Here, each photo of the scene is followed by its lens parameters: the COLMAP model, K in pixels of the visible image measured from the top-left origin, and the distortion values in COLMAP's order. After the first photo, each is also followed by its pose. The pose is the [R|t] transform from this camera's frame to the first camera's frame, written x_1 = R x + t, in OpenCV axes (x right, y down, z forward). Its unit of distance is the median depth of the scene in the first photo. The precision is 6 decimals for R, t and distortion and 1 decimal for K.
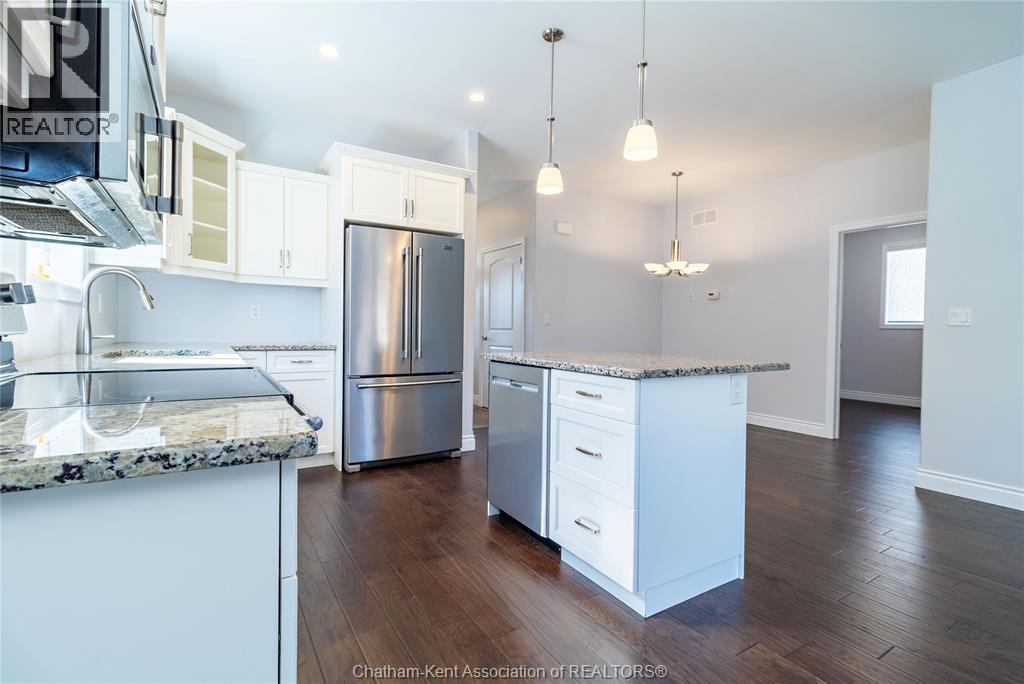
lens RADIAL K [[485.4, 0, 521.3], [0, 485.4, 337.3], [0, 0, 1]] dist [0.001919, 0.000169]
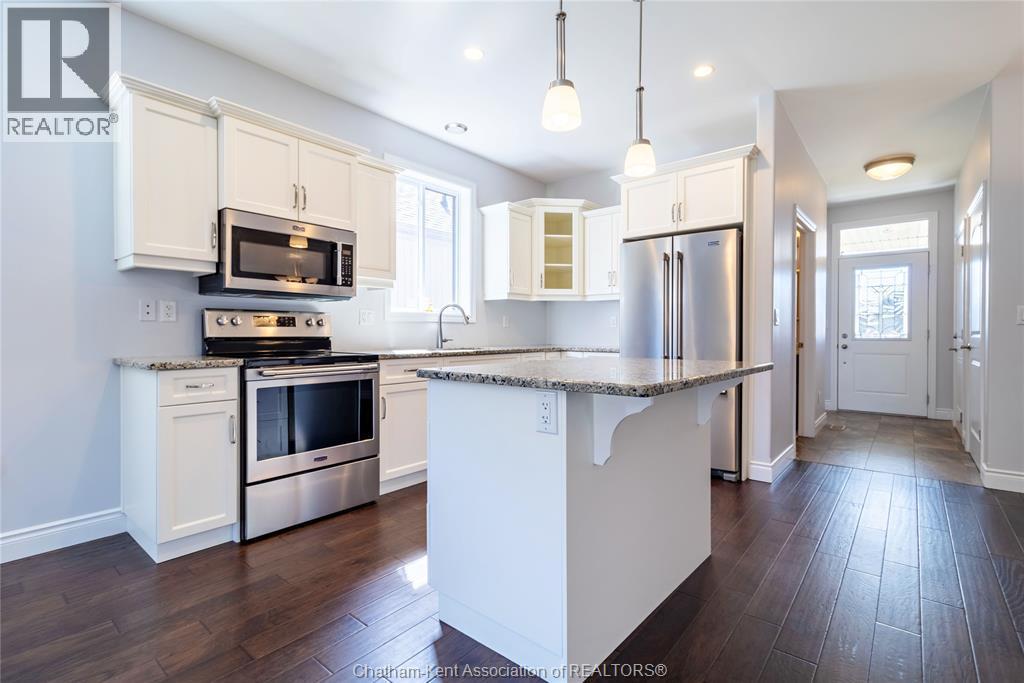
lens RADIAL K [[474.6, 0, 522.2], [0, 474.6, 336.2], [0, 0, 1]] dist [0.002414, 0.000732]
pose [[0.308920, -0.007512, -0.951058, 0.661791], [-0.012057, 0.999858, -0.011814, 0.002582], [0.951012, 0.015117, 0.308785, 0.452466]]
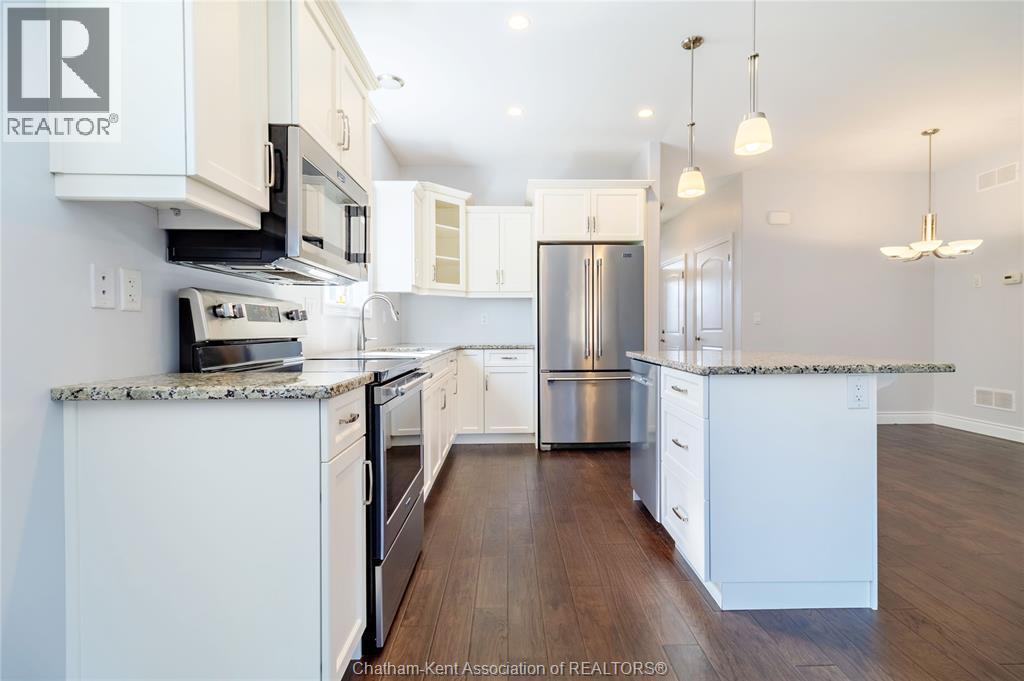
lens RADIAL K [[474.6, 0, 522.2], [0, 474.6, 335.2], [0, 0, 1]] dist [0.002414, 0.000732]
pose [[0.858136, -0.012509, -0.513270, 0.219939], [0.008606, 0.999913, -0.009981, 0.003796], [0.513350, 0.004148, 0.858169, -0.039191]]
